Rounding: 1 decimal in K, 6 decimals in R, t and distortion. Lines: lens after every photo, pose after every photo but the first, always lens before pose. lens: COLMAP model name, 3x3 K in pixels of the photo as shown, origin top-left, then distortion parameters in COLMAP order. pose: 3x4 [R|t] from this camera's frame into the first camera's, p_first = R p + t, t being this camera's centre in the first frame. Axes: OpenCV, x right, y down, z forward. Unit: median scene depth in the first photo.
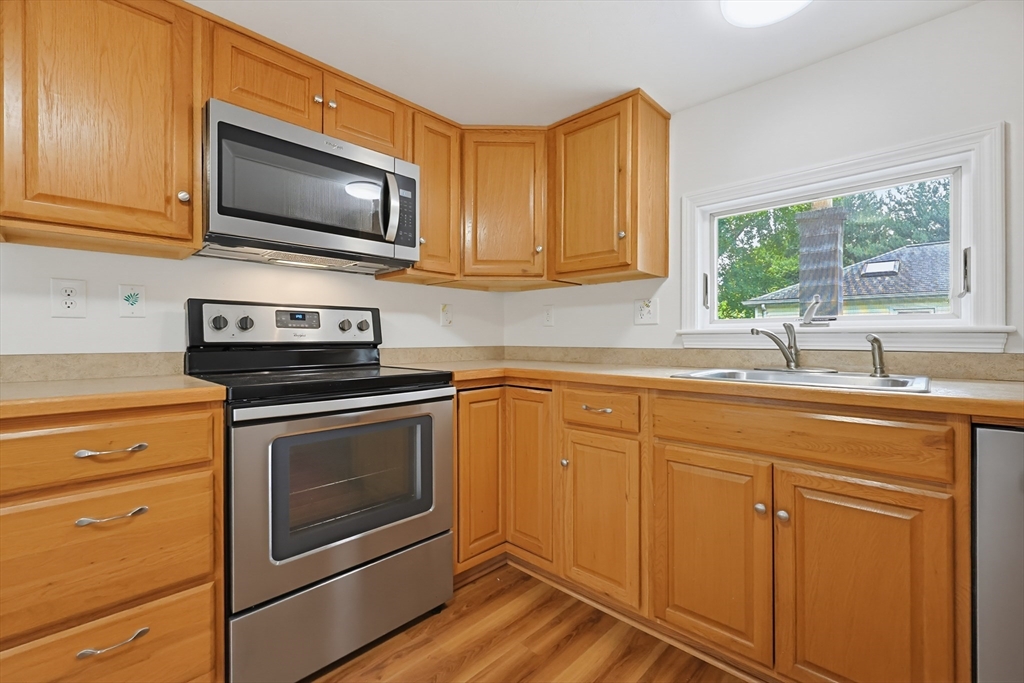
lens RADIAL K [[447.3, 0, 501.7], [0, 447.3, 339.9], [0, 0, 1]] dist [0.001598, 0.000220]
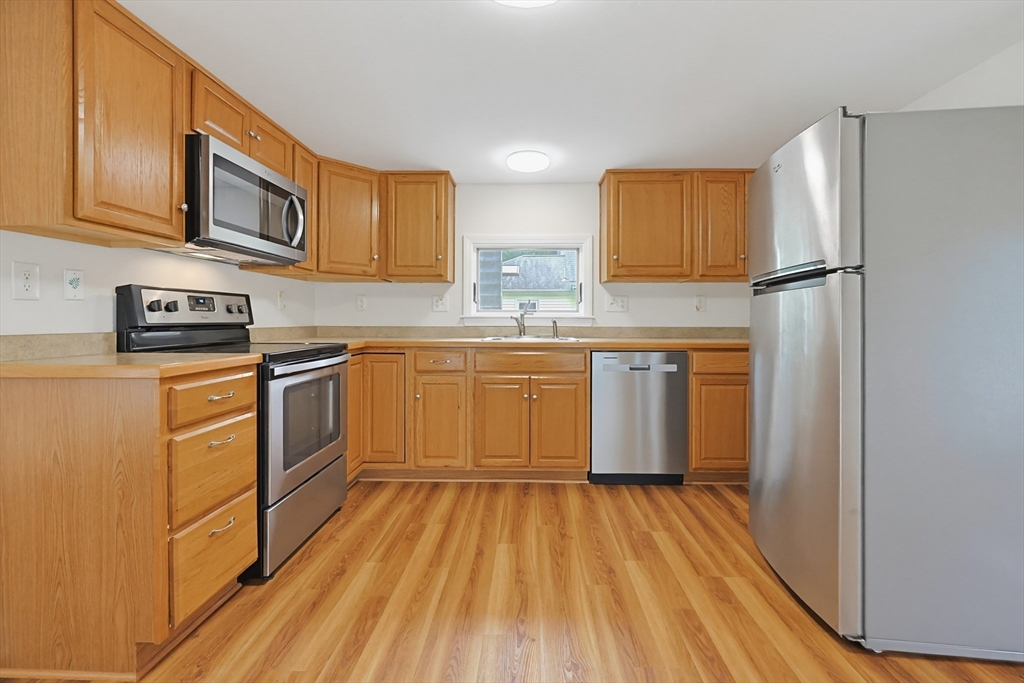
lens RADIAL K [[444.0, 0, 517.3], [0, 444.0, 325.8], [0, 0, 1]] dist [-0.000330, 0.000107]
pose [[0.739092, -0.006127, 0.673576, -0.638717], [-0.001672, 0.999939, 0.010931, -0.002447], [-0.673602, -0.009205, 0.739037, -0.413376]]
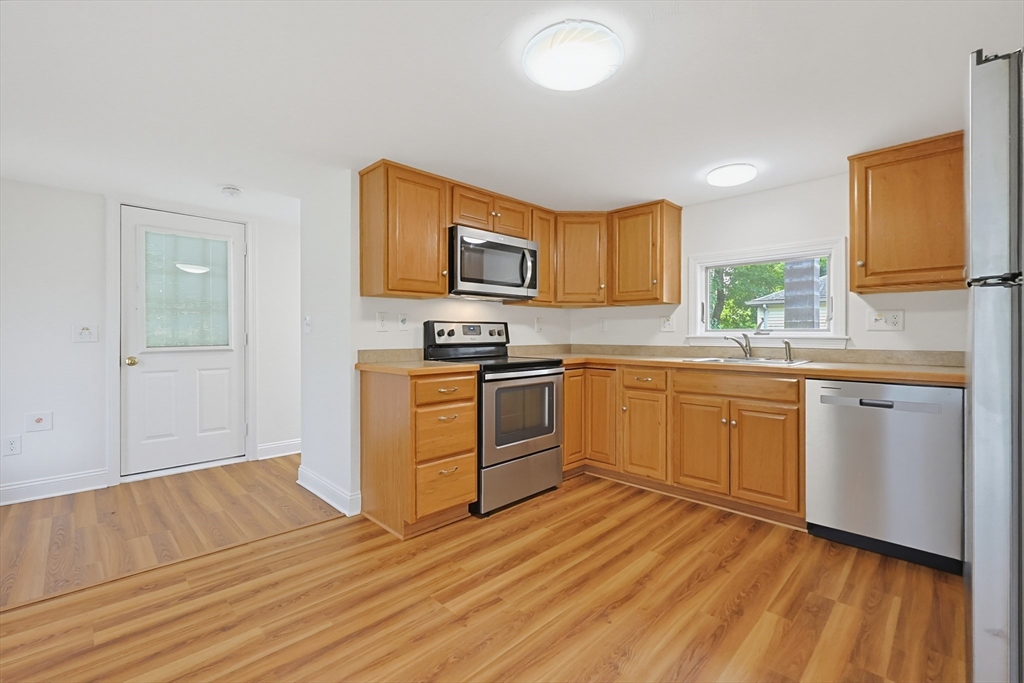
lens RADIAL K [[434.9, 0, 509.3], [0, 434.9, 338.0], [0, 0, 1]] dist [-0.000189, 0.000202]
pose [[0.999900, -0.000230, -0.014174, -0.287015], [0.000320, 0.999980, 0.006366, -0.025804], [0.014173, -0.006370, 0.999879, -0.742968]]
